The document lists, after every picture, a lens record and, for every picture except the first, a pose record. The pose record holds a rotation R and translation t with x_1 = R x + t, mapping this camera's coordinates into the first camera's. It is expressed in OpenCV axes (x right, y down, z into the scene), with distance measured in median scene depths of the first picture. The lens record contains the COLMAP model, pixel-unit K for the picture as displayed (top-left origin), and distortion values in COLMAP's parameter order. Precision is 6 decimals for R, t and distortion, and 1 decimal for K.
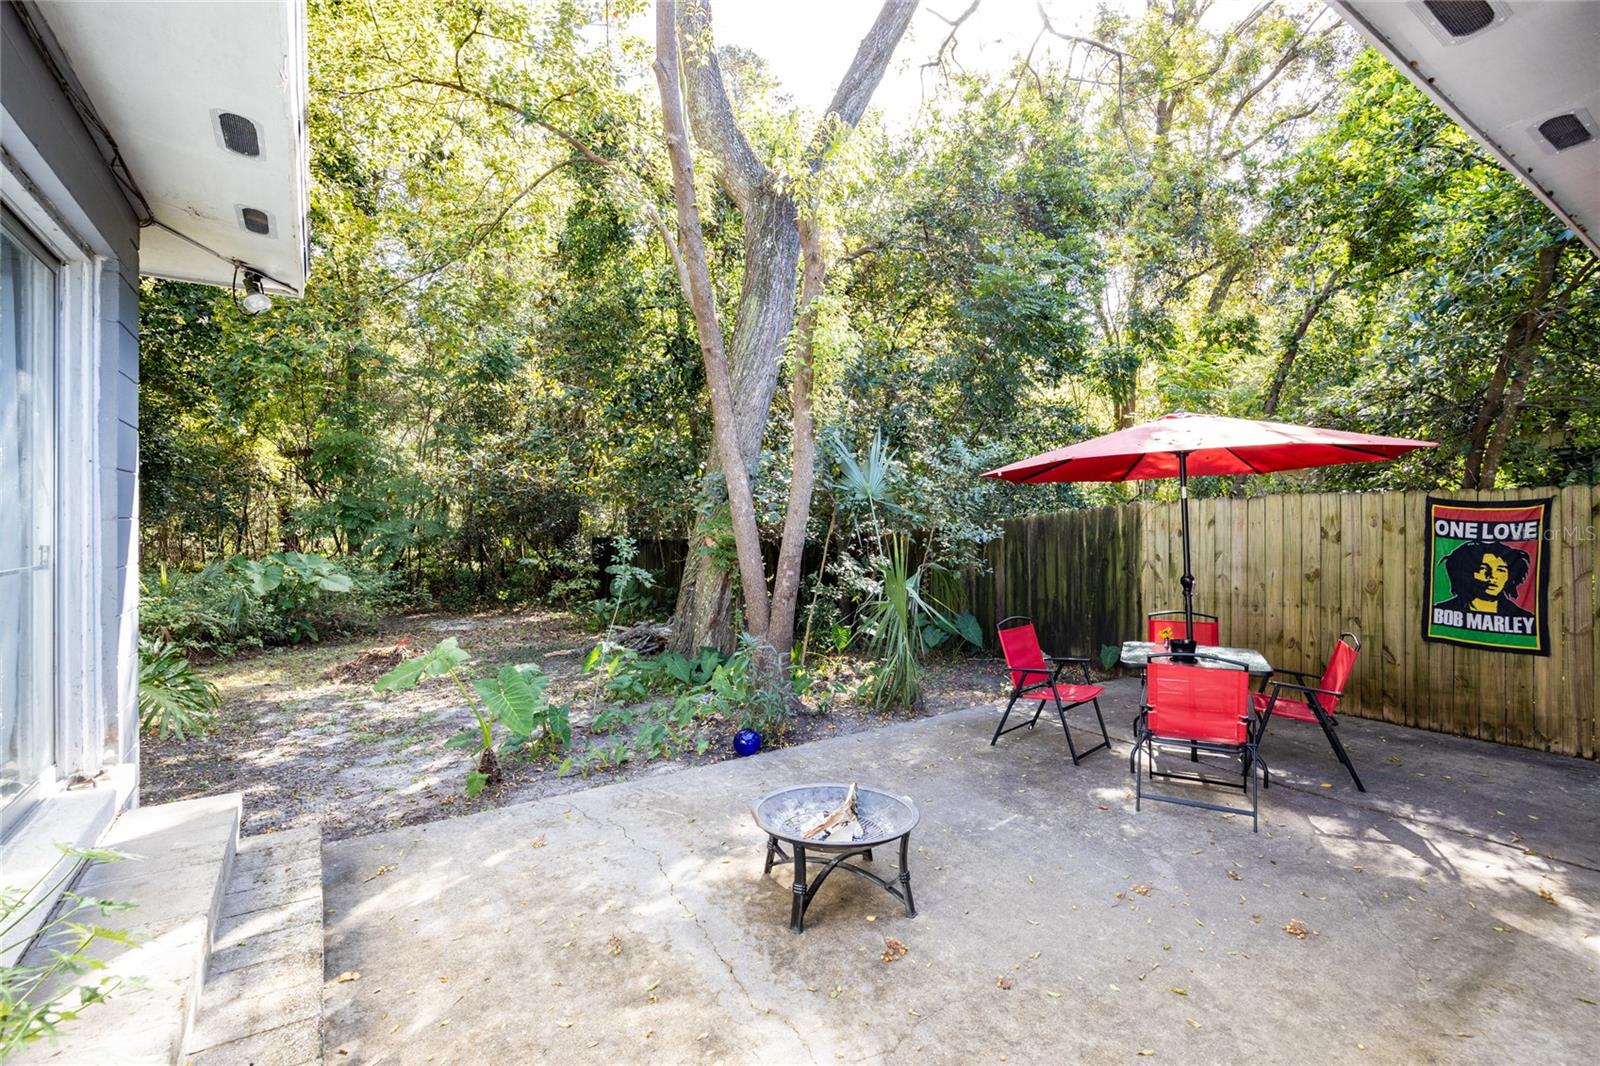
lens RADIAL K [[737.7, 0, 799.1], [0, 737.7, 524.8], [0, 0, 1]] dist [-0.004866, -0.000258]
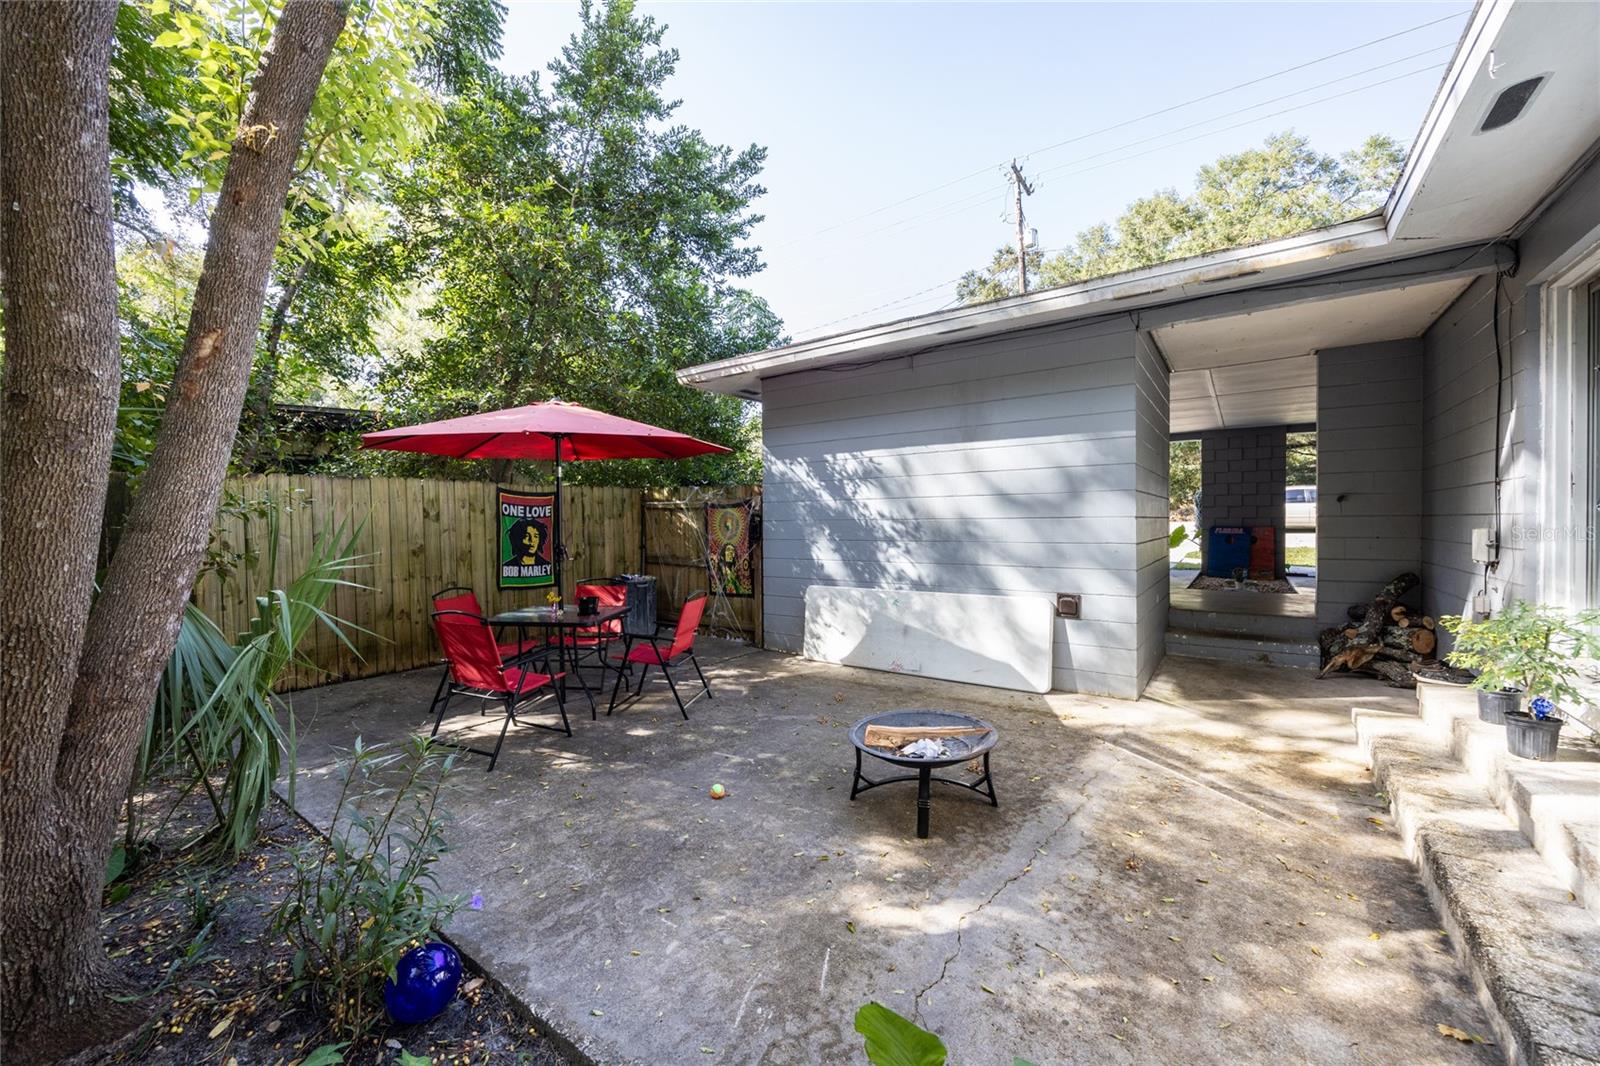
lens RADIAL K [[620.8, 0, 808.2], [0, 620.8, 528.2], [0, 0, 1]] dist [-0.003563, 0.000860]
pose [[-0.363938, -0.007063, 0.931396, -0.417966], [0.008995, 0.999898, 0.011098, 0.029348], [-0.931380, 0.012417, -0.363837, 0.801968]]
